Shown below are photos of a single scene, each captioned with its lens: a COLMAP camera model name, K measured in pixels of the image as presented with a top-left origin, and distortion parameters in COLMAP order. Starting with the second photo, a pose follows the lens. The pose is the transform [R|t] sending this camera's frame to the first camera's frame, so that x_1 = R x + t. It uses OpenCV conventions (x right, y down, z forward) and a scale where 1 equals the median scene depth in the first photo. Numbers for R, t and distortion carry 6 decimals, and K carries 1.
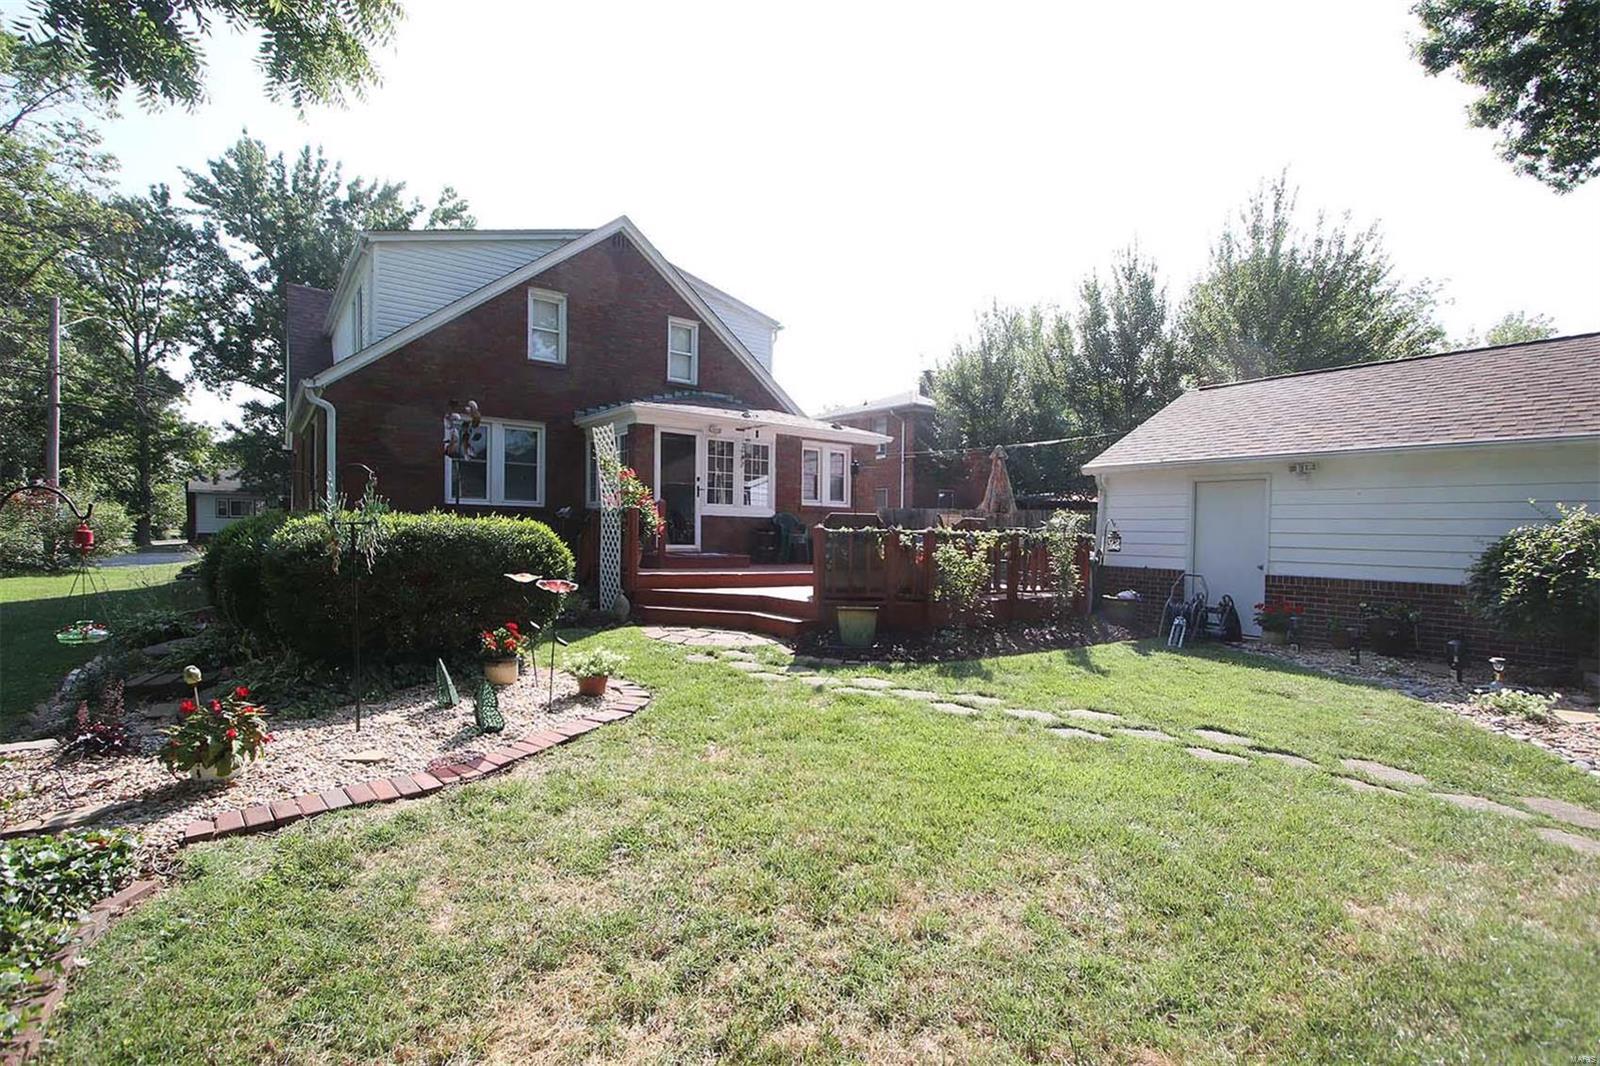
lens RADIAL K [[733.8, 0, 797.8], [0, 733.8, 537.8], [0, 0, 1]] dist [-0.004691, -0.000040]
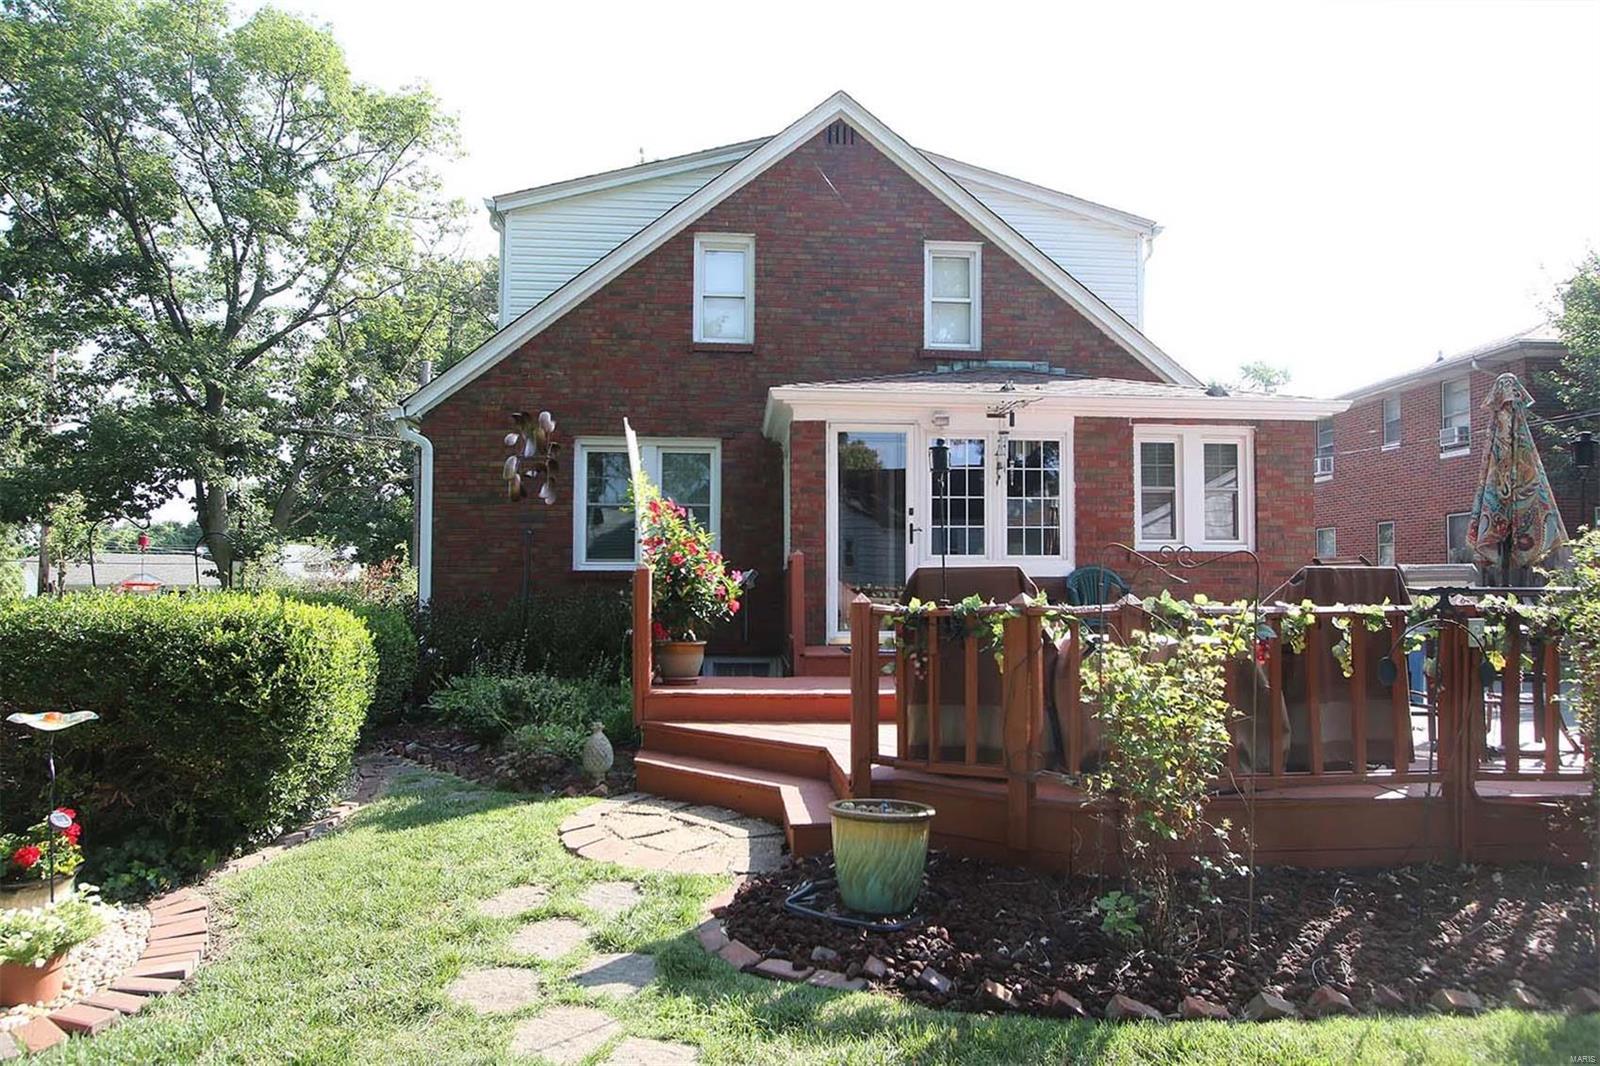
lens RADIAL K [[1031.0, 0, 819.5], [0, 1031.0, 572.7], [0, 0, 1]] dist [0.007191, -0.000045]
pose [[0.865655, -0.030922, -0.499685, 0.166685], [0.014039, 0.999198, -0.037513, -0.004679], [0.500444, 0.025458, 0.865394, 0.254781]]
